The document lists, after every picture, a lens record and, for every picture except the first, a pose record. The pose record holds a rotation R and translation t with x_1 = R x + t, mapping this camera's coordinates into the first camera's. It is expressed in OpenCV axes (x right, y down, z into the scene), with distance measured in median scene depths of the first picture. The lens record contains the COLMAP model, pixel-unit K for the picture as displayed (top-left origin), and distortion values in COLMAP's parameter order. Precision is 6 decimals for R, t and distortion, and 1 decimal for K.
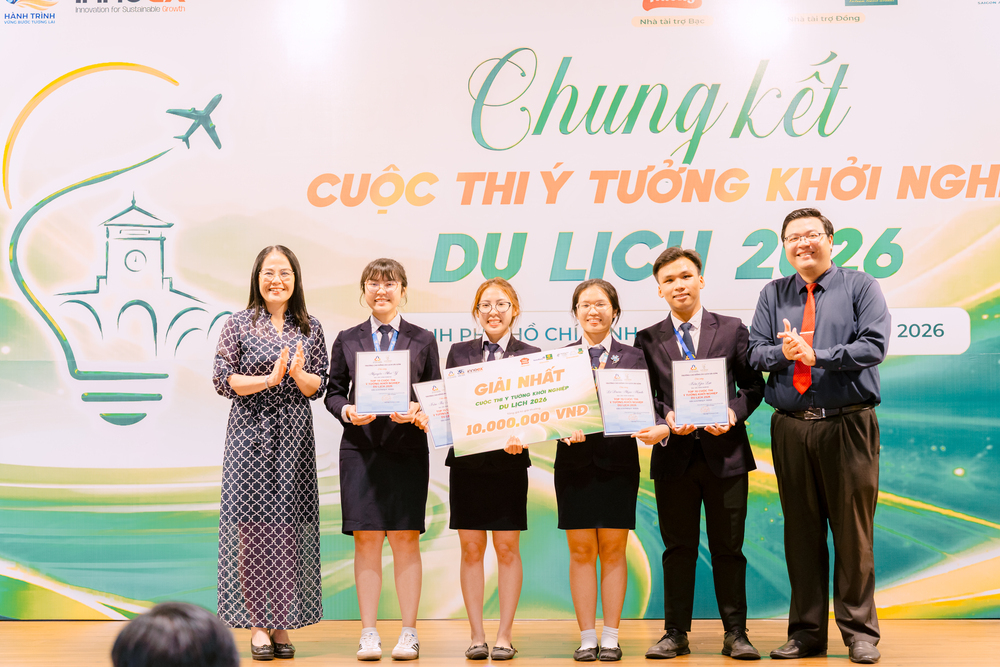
lens RADIAL K [[1771.4, 0, 493.1], [0, 1771.4, 341.5], [0, 0, 1]] dist [0.004645, 0.000000]
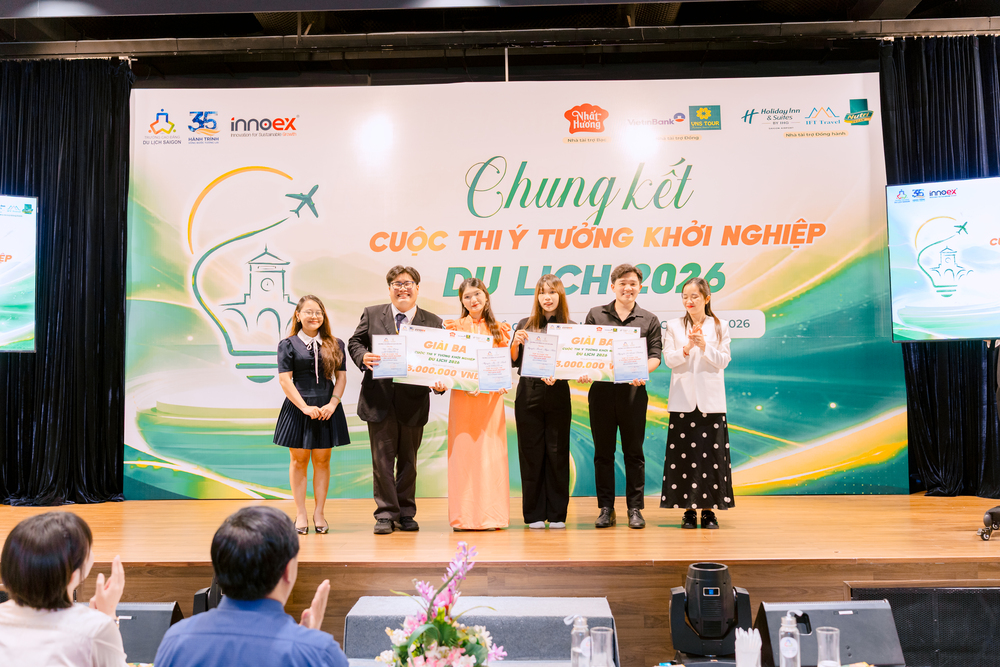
lens RADIAL K [[943.7, 0, 497.9], [0, 943.7, 342.4], [0, 0, 1]] dist [-0.006117, 0.000000]
pose [[0.999953, -0.005077, 0.008294, 0.008426], [0.005067, 0.999986, 0.001213, 0.009214], [-0.008300, -0.001171, 0.999965, 0.107877]]
